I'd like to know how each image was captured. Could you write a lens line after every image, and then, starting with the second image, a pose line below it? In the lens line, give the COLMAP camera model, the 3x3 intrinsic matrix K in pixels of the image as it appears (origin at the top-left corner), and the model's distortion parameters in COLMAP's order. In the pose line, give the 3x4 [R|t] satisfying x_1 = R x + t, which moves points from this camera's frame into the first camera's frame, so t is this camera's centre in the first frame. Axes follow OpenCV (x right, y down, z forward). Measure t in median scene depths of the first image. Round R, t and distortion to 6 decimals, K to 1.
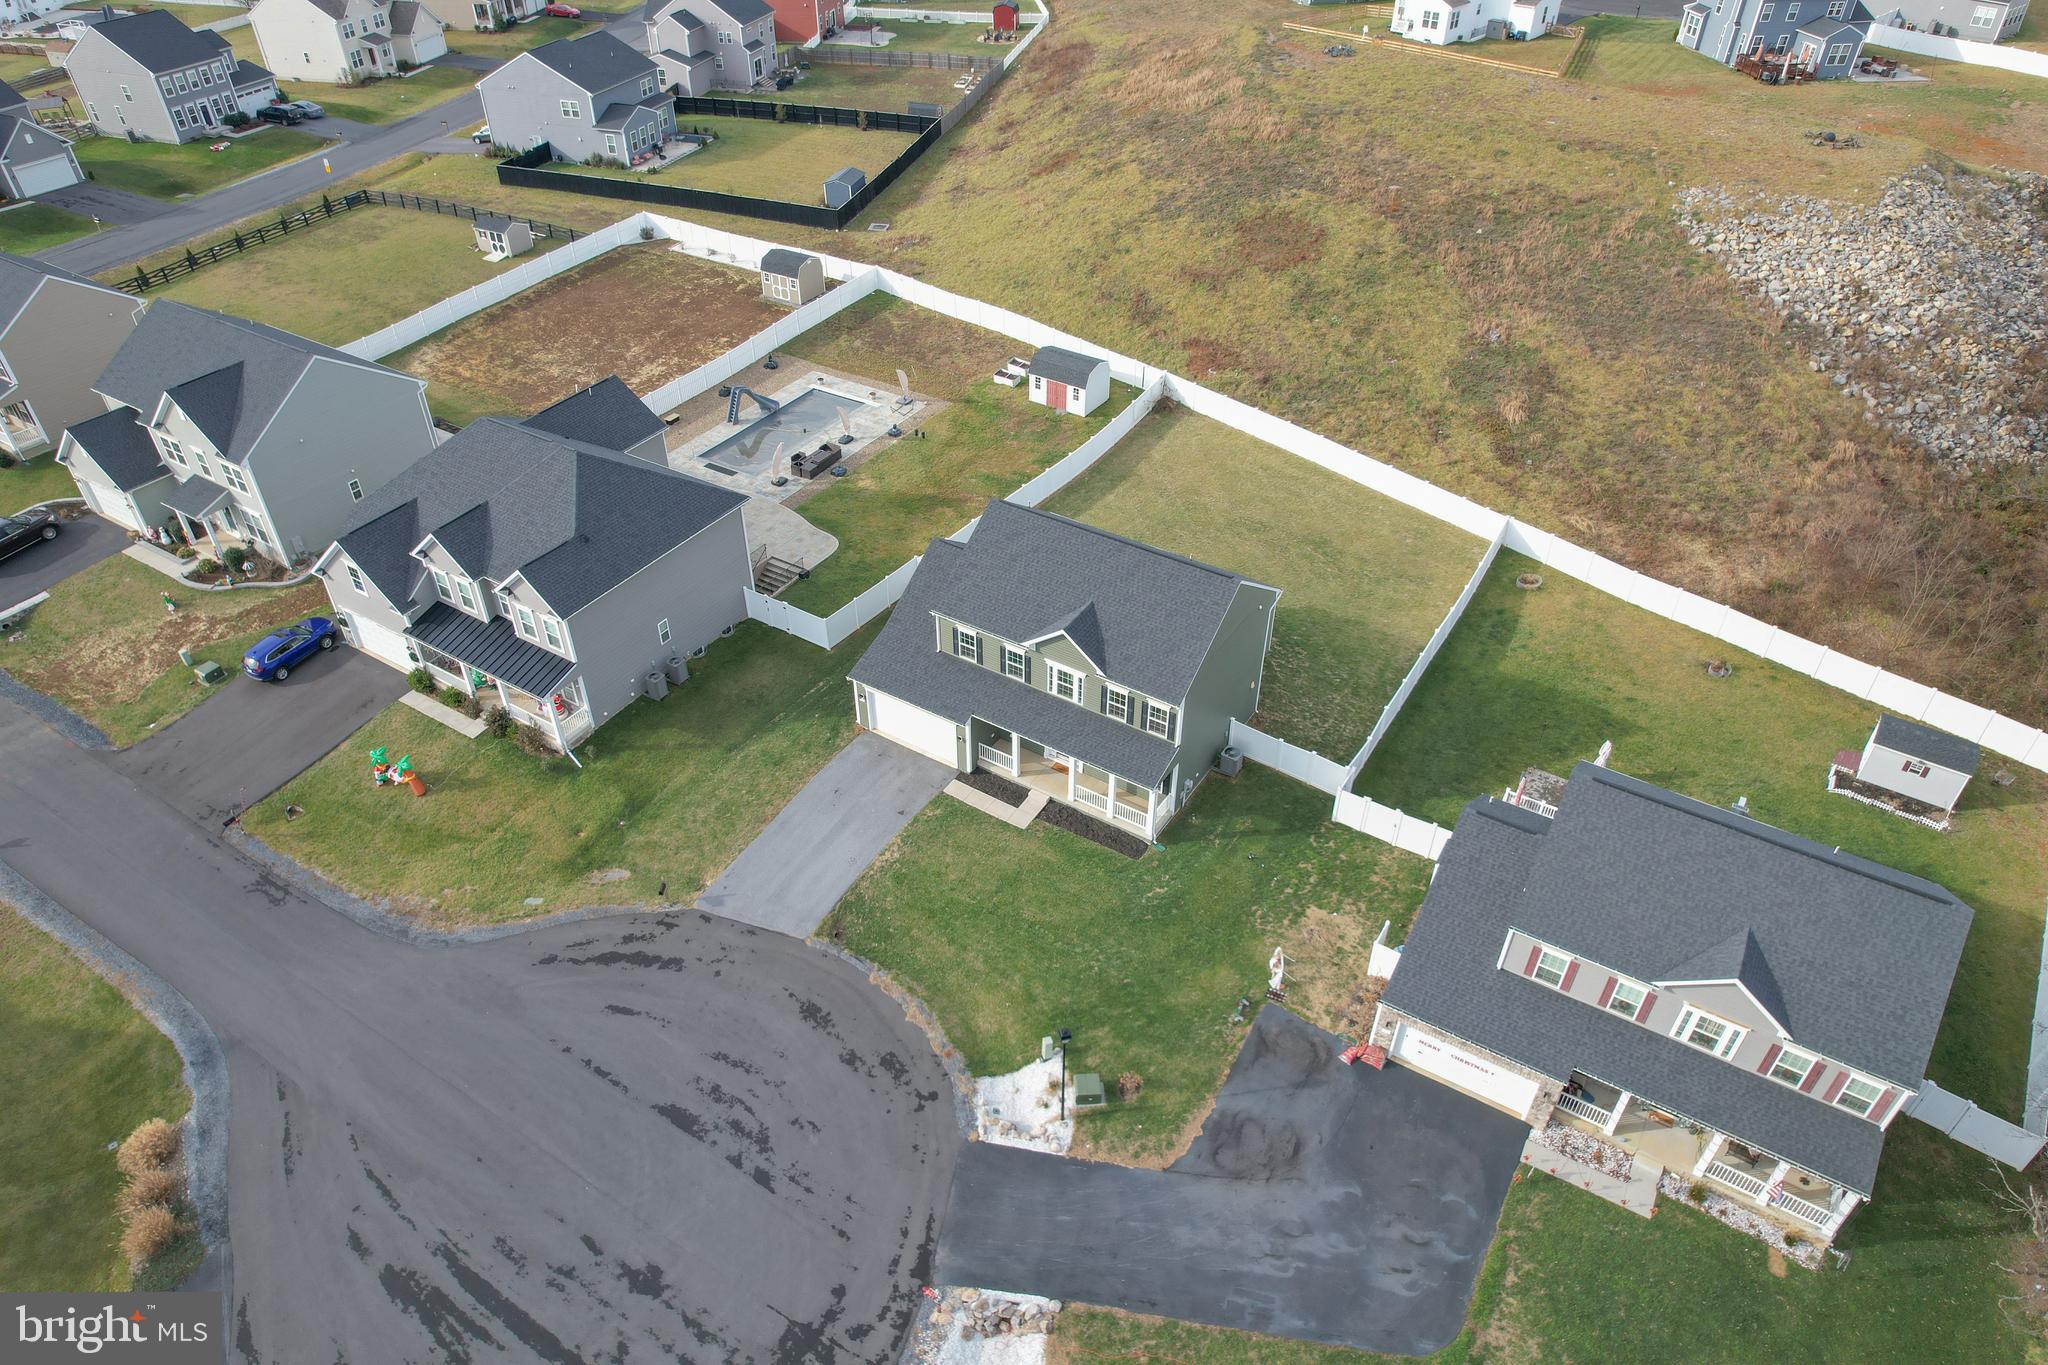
lens RADIAL K [[1313.7, 0, 1024.5], [0, 1313.7, 678.8], [0, 0, 1]] dist [-0.074694, 0.067707]
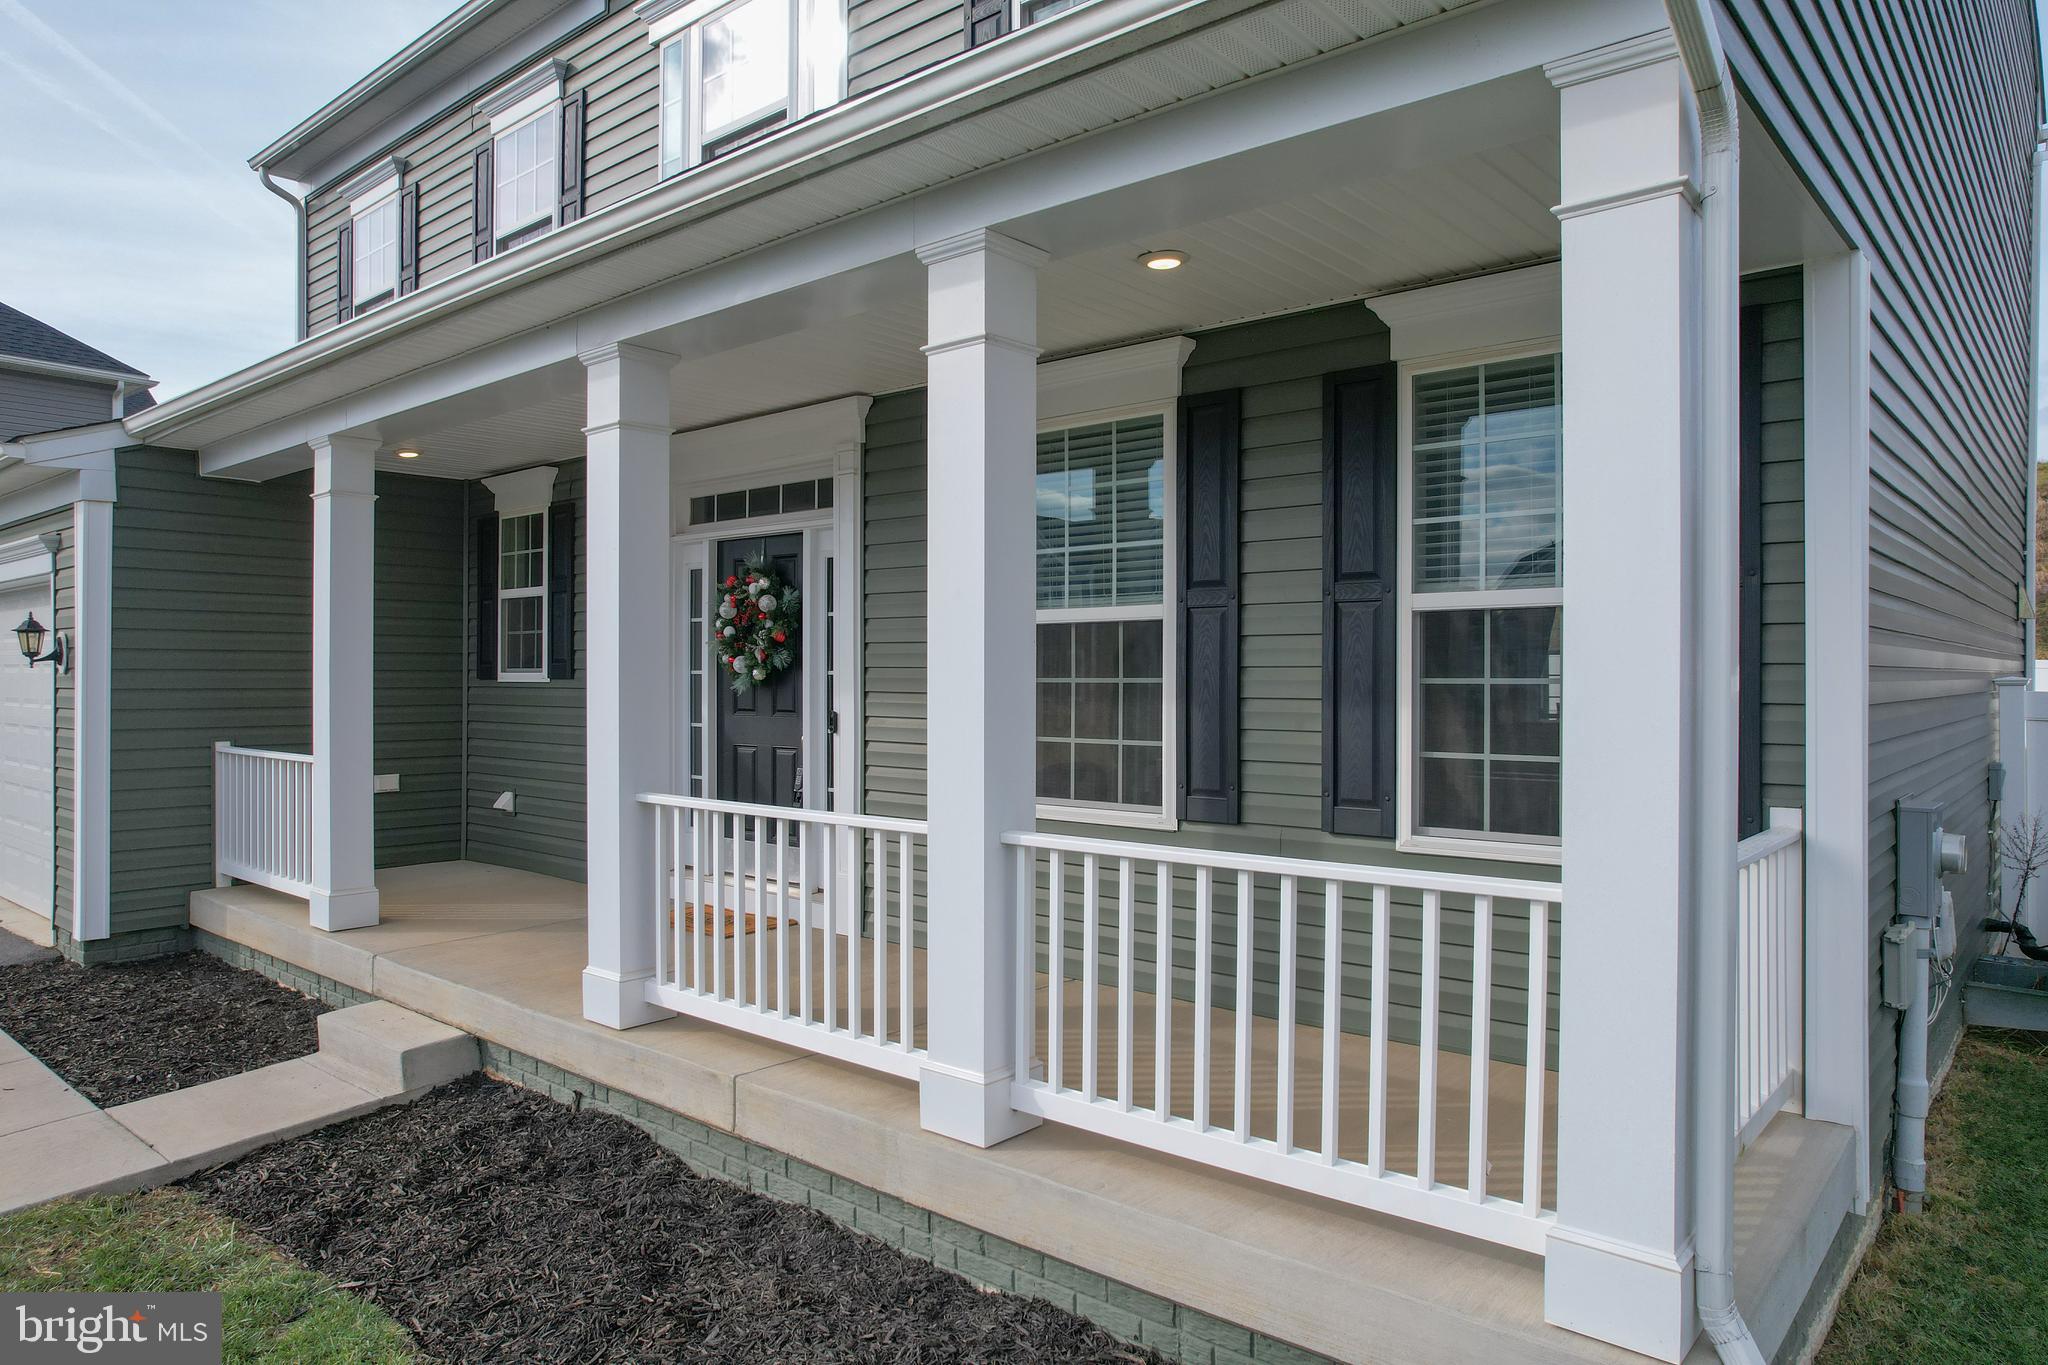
lens RADIAL K [[1313.7, 0, 1024.5], [0, 1313.7, 678.8], [0, 0, 1]] dist [-0.074694, 0.067707]
pose [[0.991138, 0.006712, -0.132664, 0.072418], [-0.085900, 0.794181, -0.601579, 0.119232], [0.101322, 0.607644, 0.787720, 0.866041]]
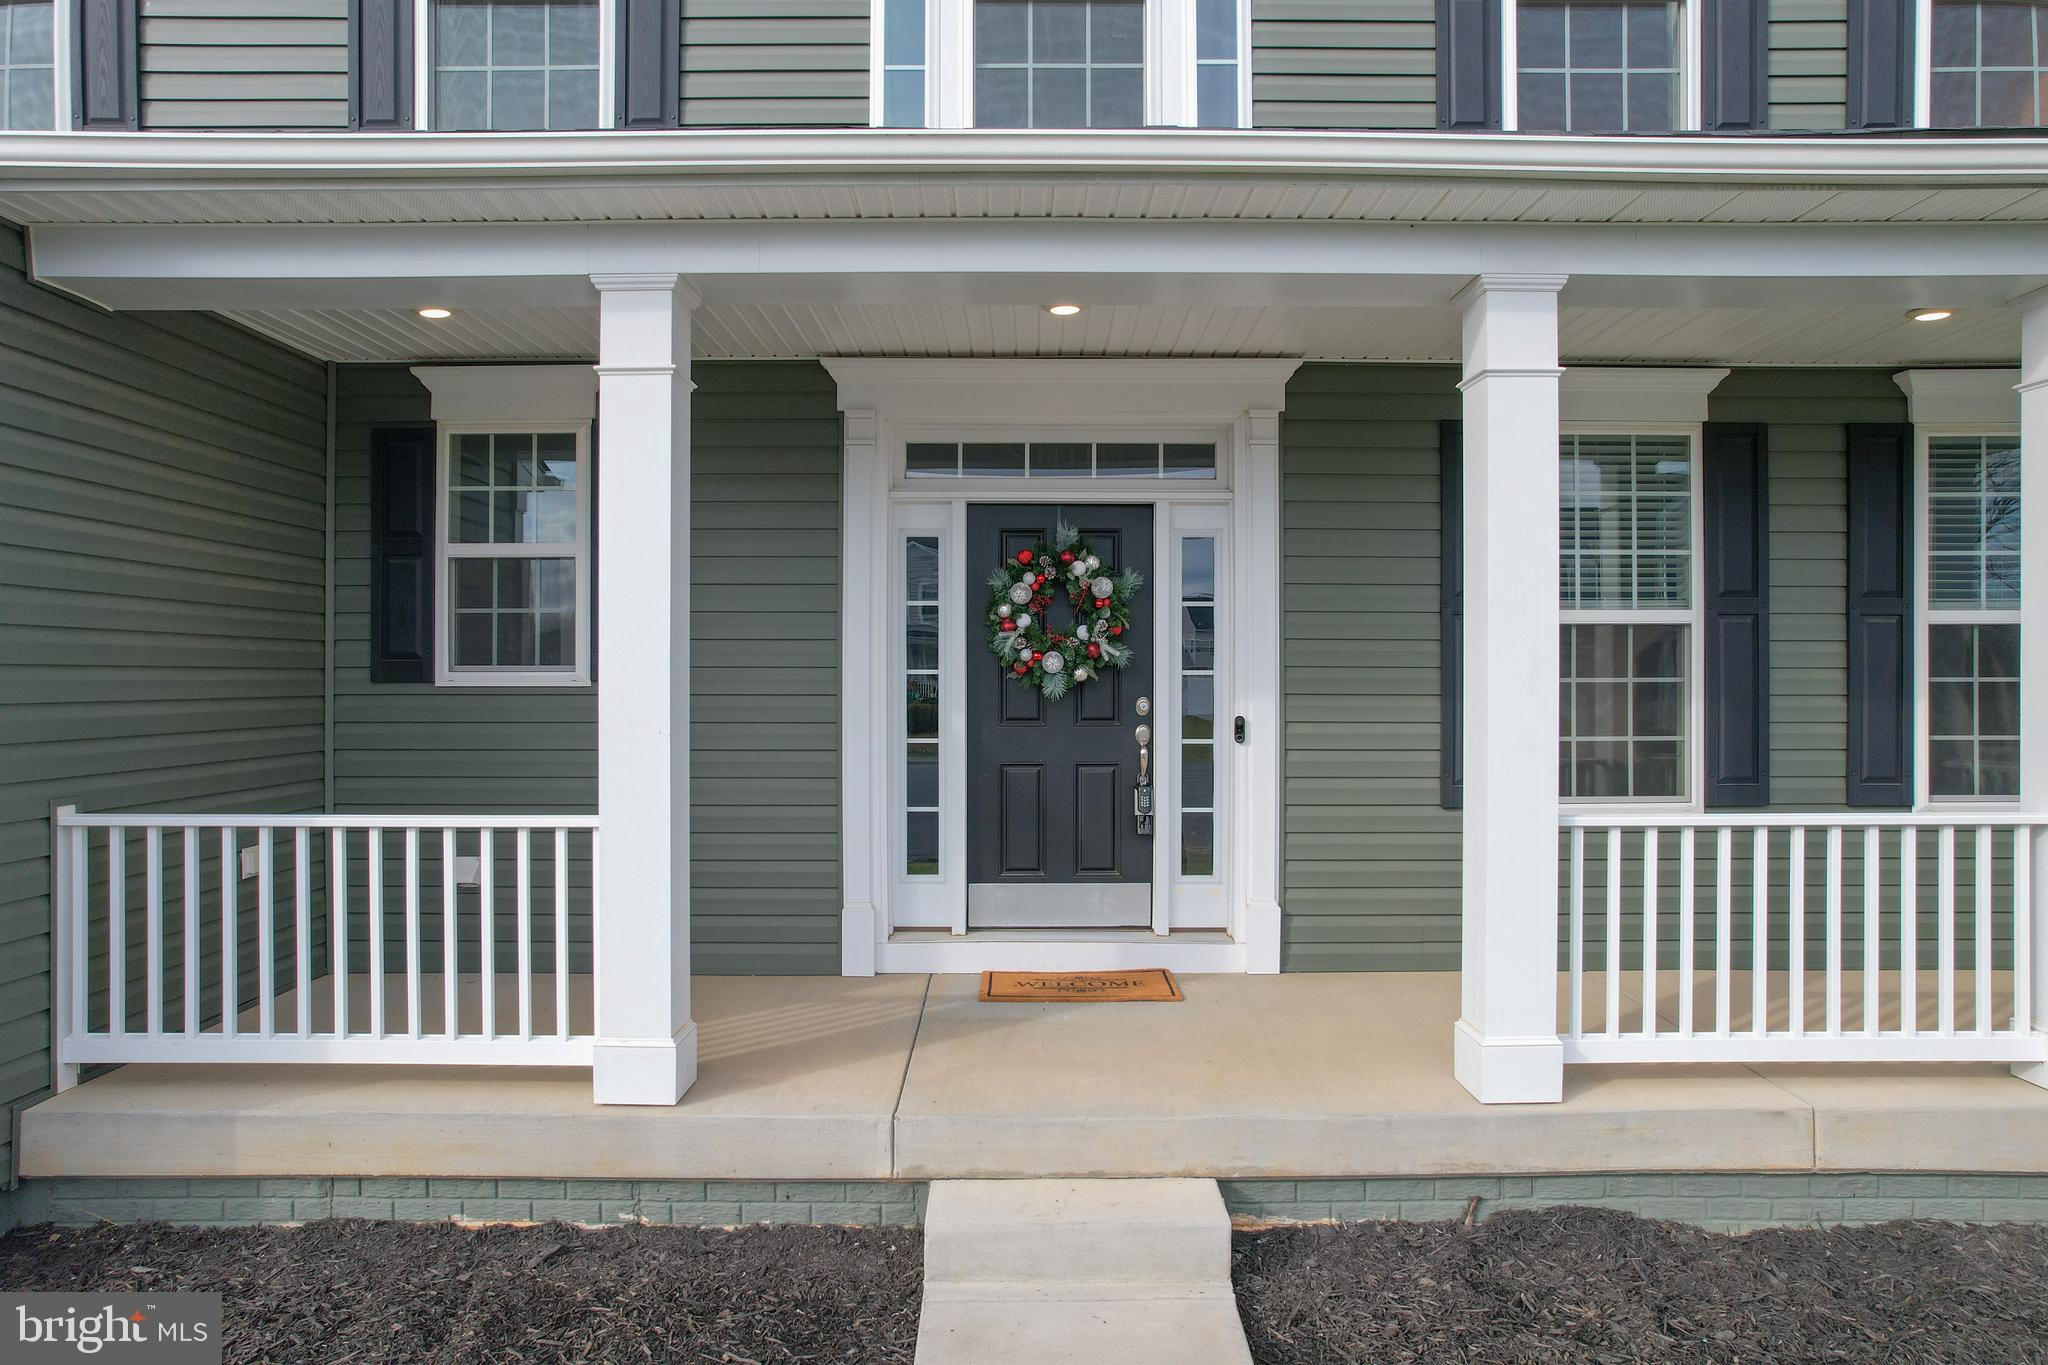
lens RADIAL K [[1313.7, 0, 1024.5], [0, 1313.7, 678.8], [0, 0, 1]] dist [-0.074694, 0.067707]
pose [[0.835414, 0.002938, 0.549614, -0.028599], [0.331213, 0.795325, -0.507696, 0.096200], [-0.438614, 0.606176, 0.663453, 0.896490]]
